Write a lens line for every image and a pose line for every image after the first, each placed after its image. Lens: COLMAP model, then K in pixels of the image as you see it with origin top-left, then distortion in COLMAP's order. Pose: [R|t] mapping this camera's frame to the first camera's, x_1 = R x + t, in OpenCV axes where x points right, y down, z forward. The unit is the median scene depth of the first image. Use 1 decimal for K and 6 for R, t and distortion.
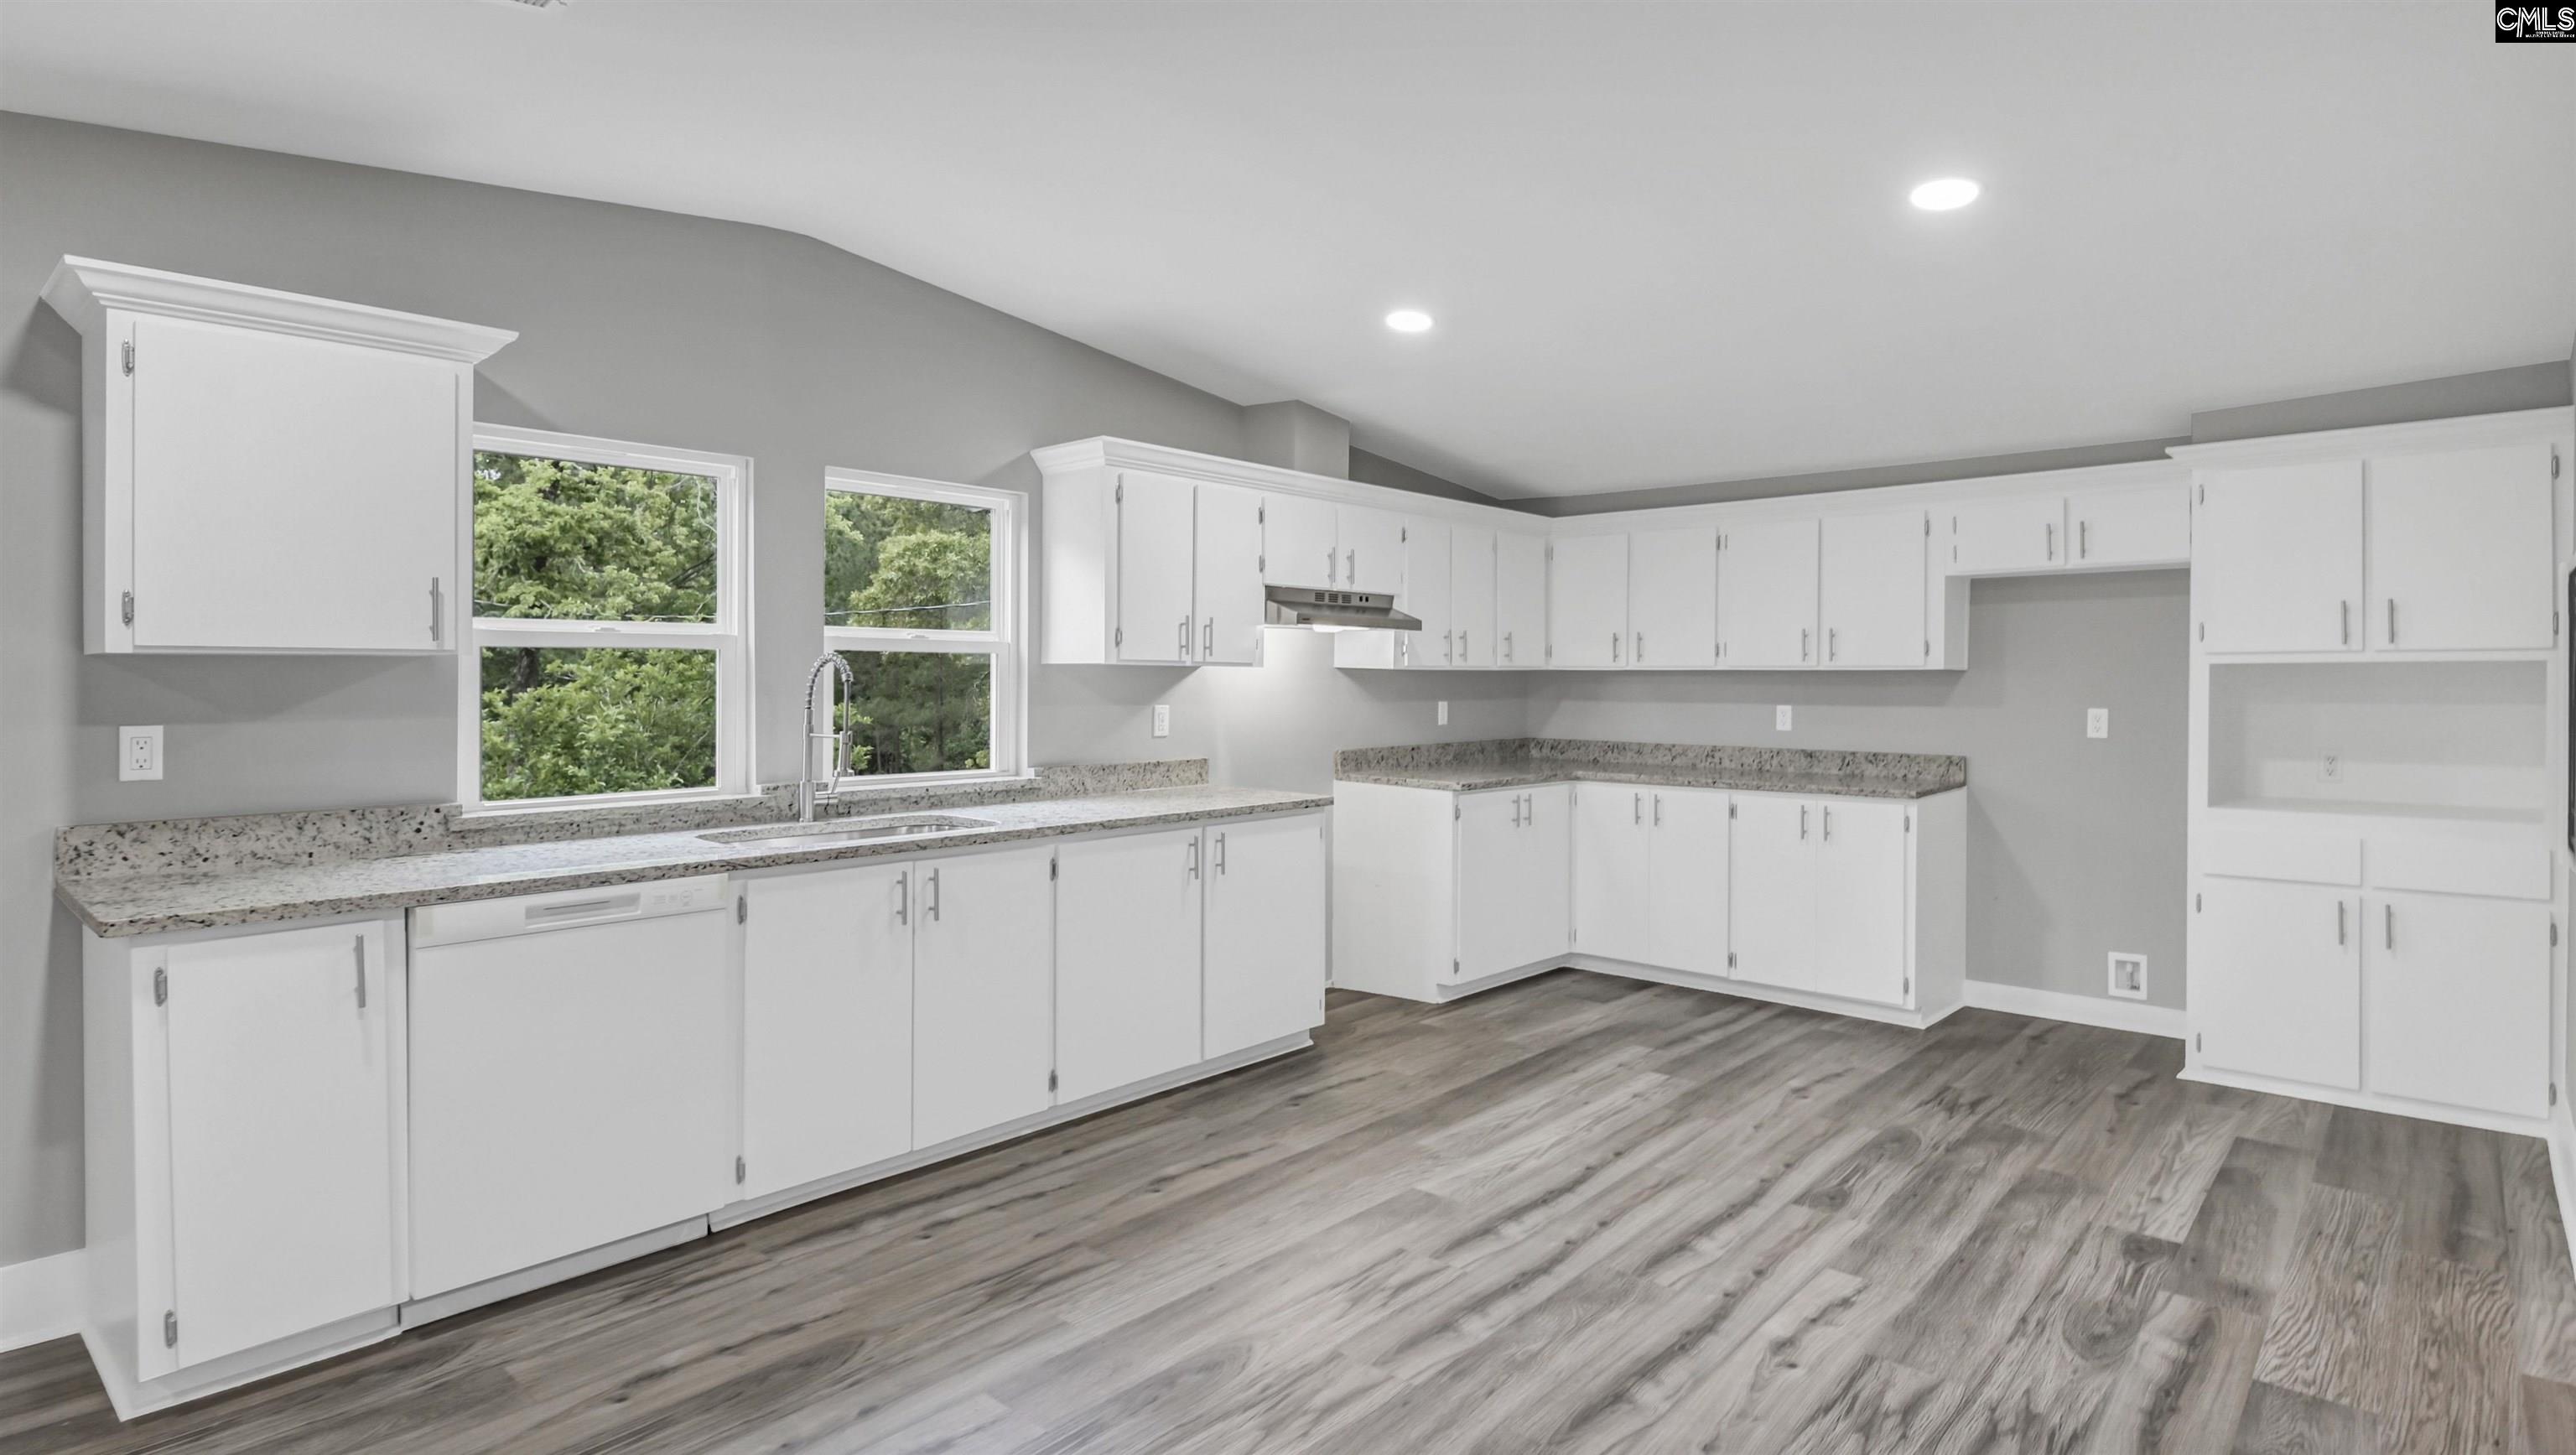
lens RADIAL K [[1284.0, 0, 1325.2], [0, 1284.0, 688.9], [0, 0, 1]] dist [-0.000961, -0.000949]
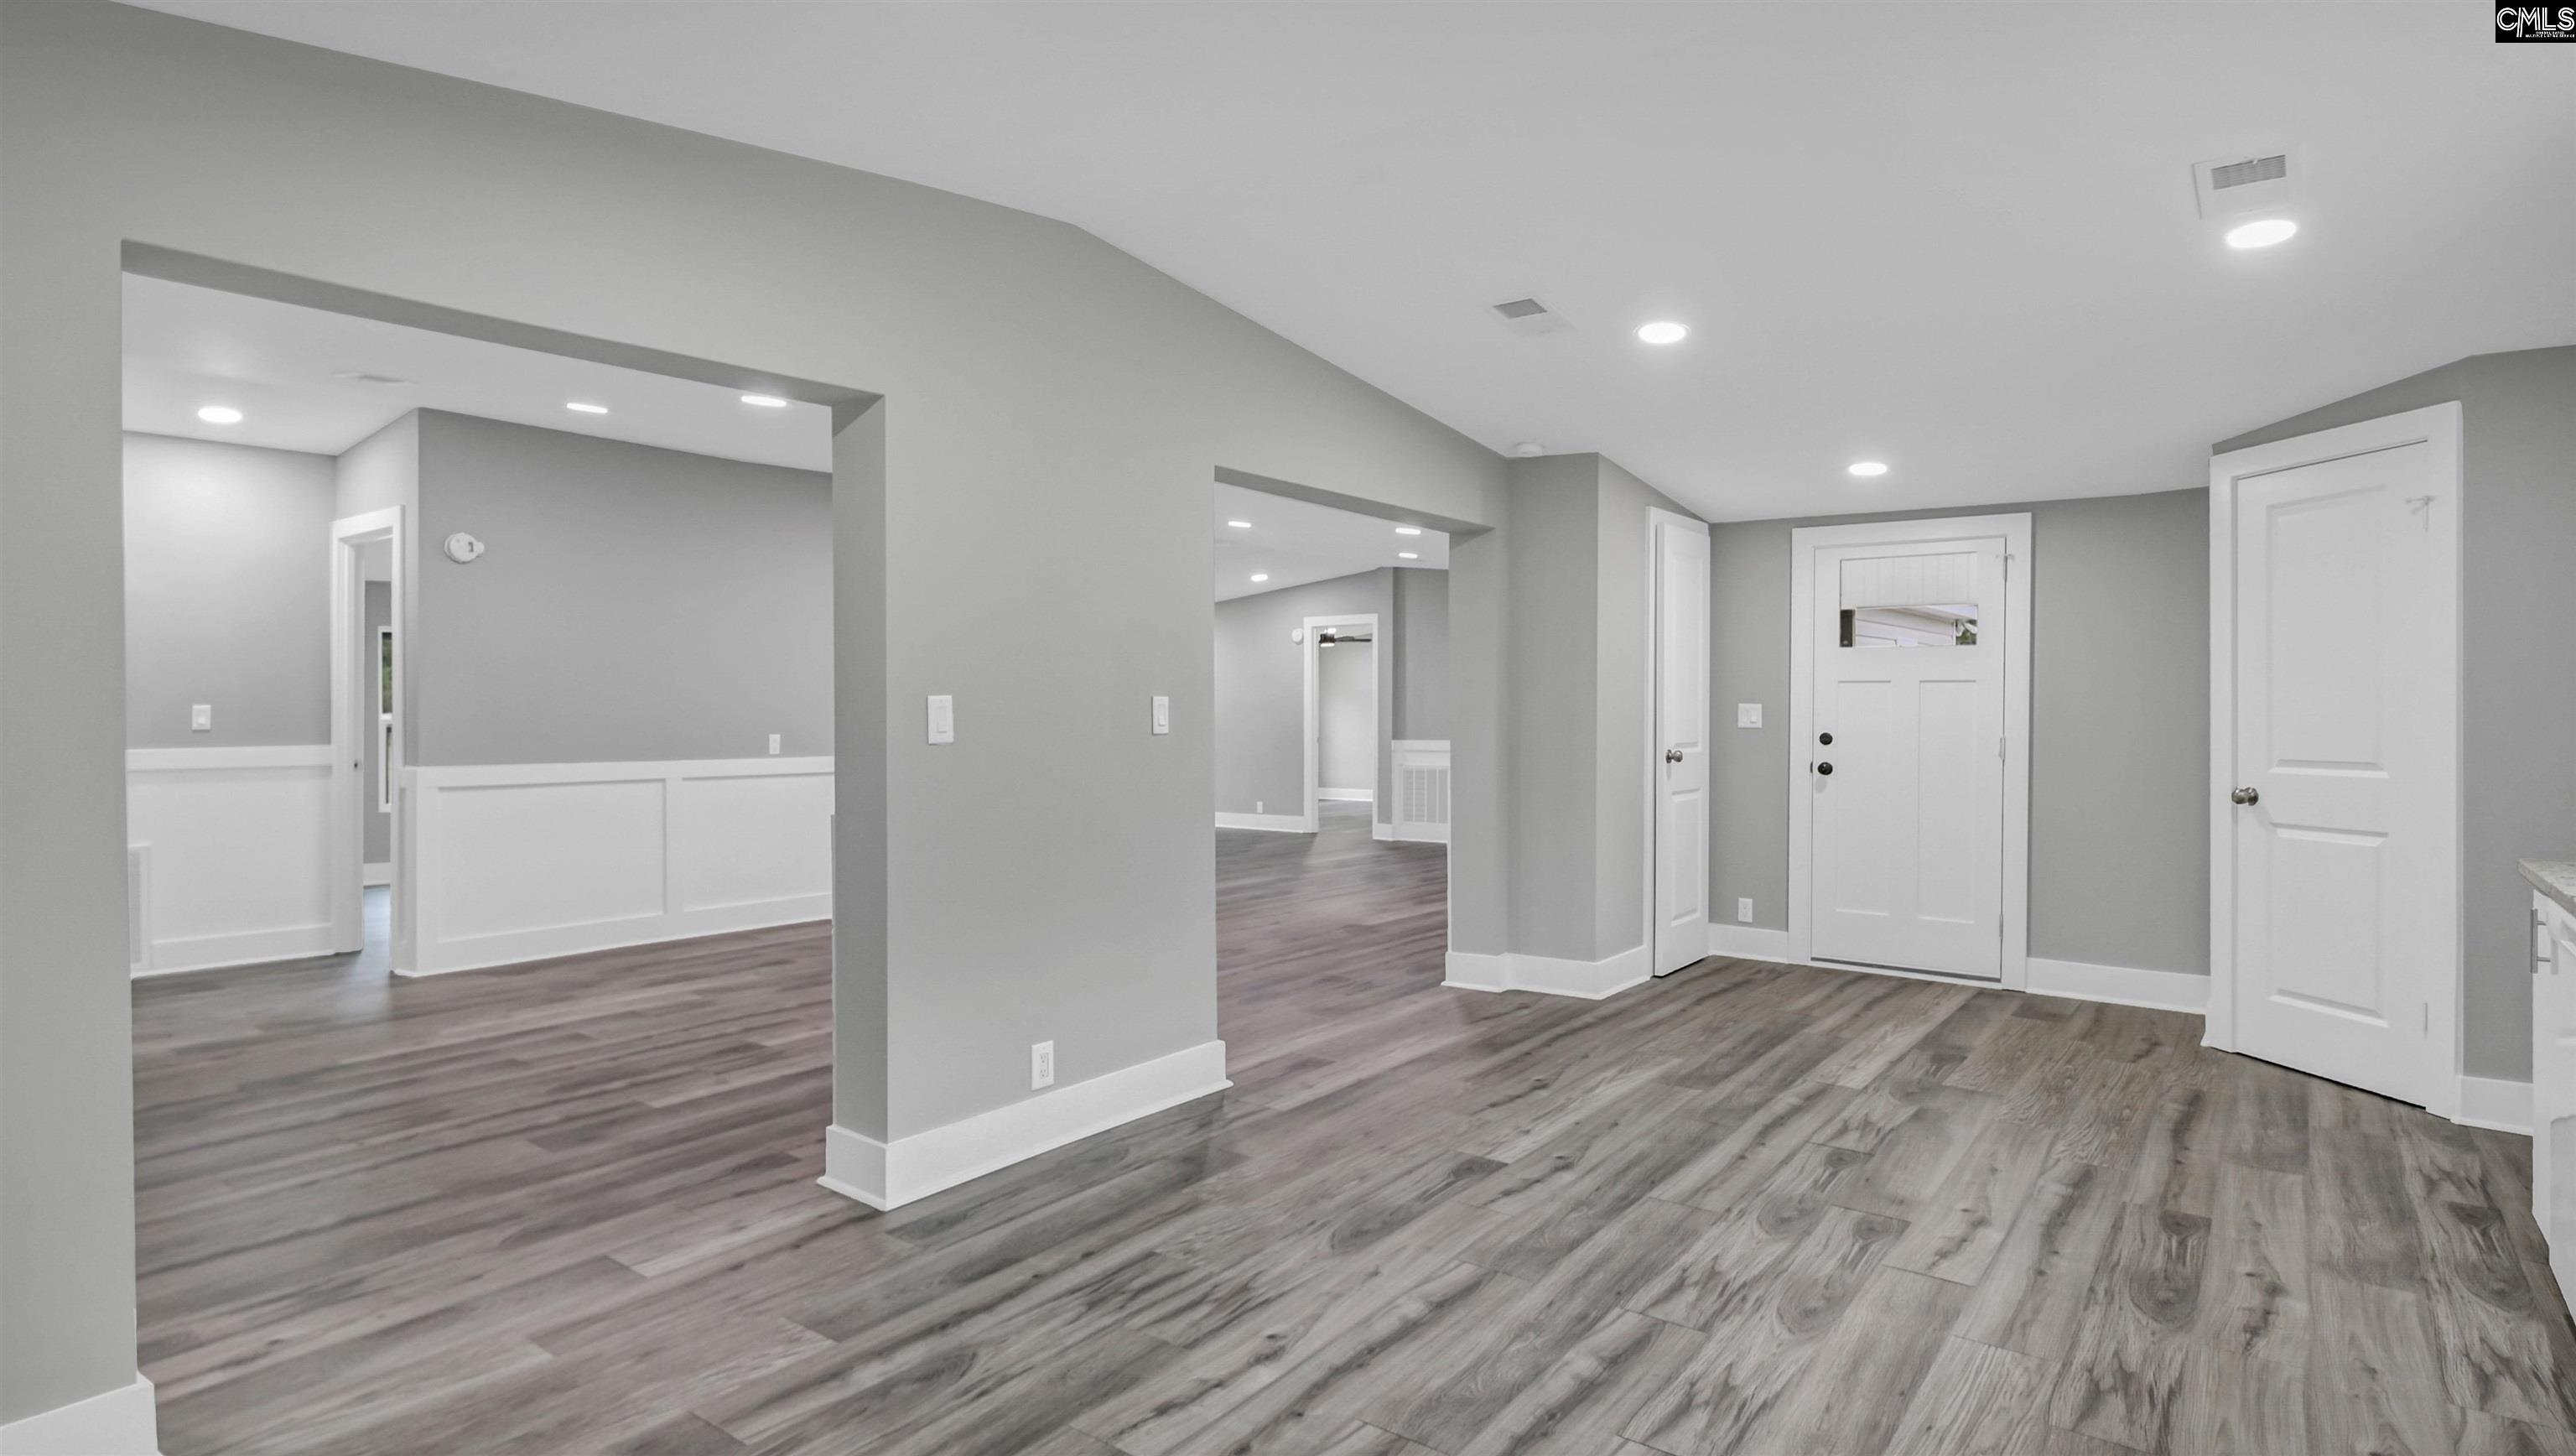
lens RADIAL K [[1356.0, 0, 1288.0], [0, 1356.0, 728.0], [0, 0, 1]] dist [0.002013, -0.007339]
pose [[-0.997810, -0.002044, -0.066121, 0.305456], [-0.003705, 0.999680, 0.025013, 0.003959], [0.066048, 0.025203, -0.997498, 1.501506]]
